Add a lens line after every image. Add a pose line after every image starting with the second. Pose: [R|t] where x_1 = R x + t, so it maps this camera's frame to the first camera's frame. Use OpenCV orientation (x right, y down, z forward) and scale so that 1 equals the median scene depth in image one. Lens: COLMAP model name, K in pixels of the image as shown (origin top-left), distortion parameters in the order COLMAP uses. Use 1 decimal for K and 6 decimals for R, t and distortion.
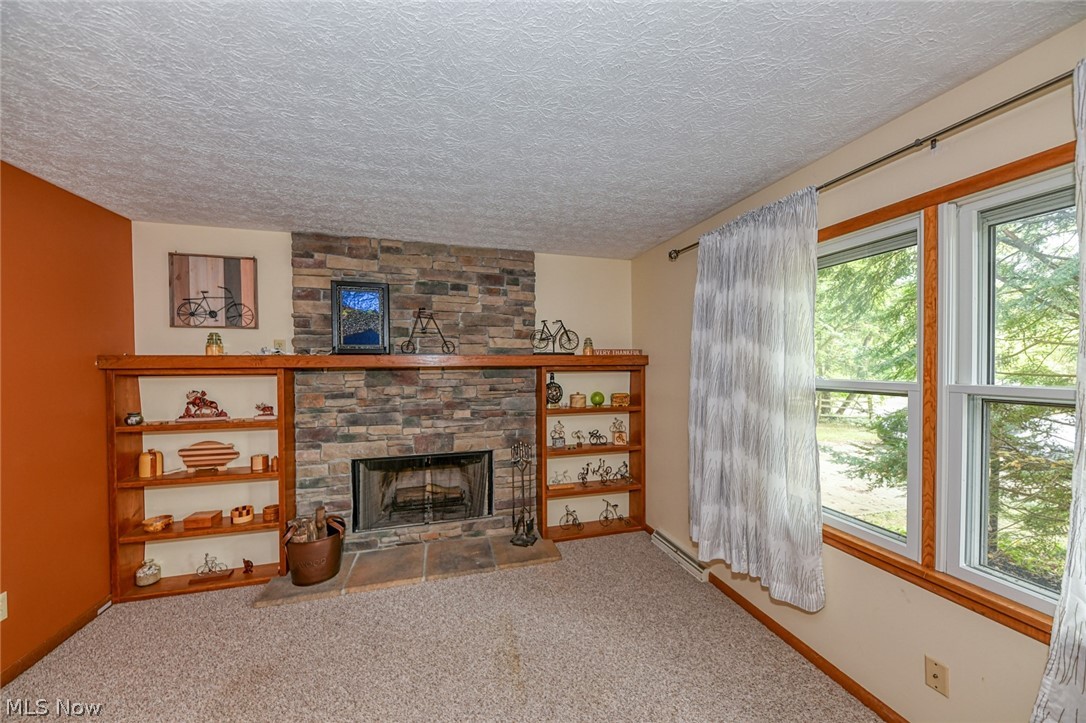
lens RADIAL K [[377.7, 0, 548.0], [0, 377.7, 369.5], [0, 0, 1]] dist [0.000639, 0.000065]
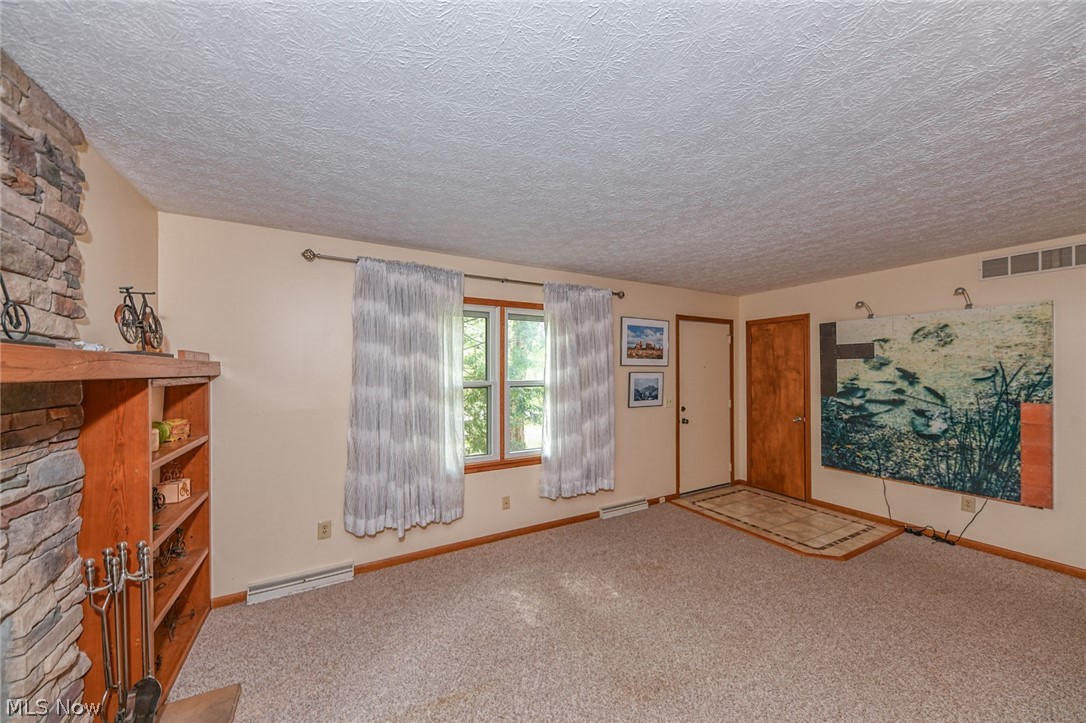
lens RADIAL K [[377.7, 0, 548.0], [0, 377.7, 369.5], [0, 0, 1]] dist [0.000639, 0.000065]
pose [[-0.229506, 0.003705, 0.973300, -1.016967], [0.014189, 0.999899, -0.000460, -0.023886], [-0.973204, 0.013704, -0.229535, 0.948448]]
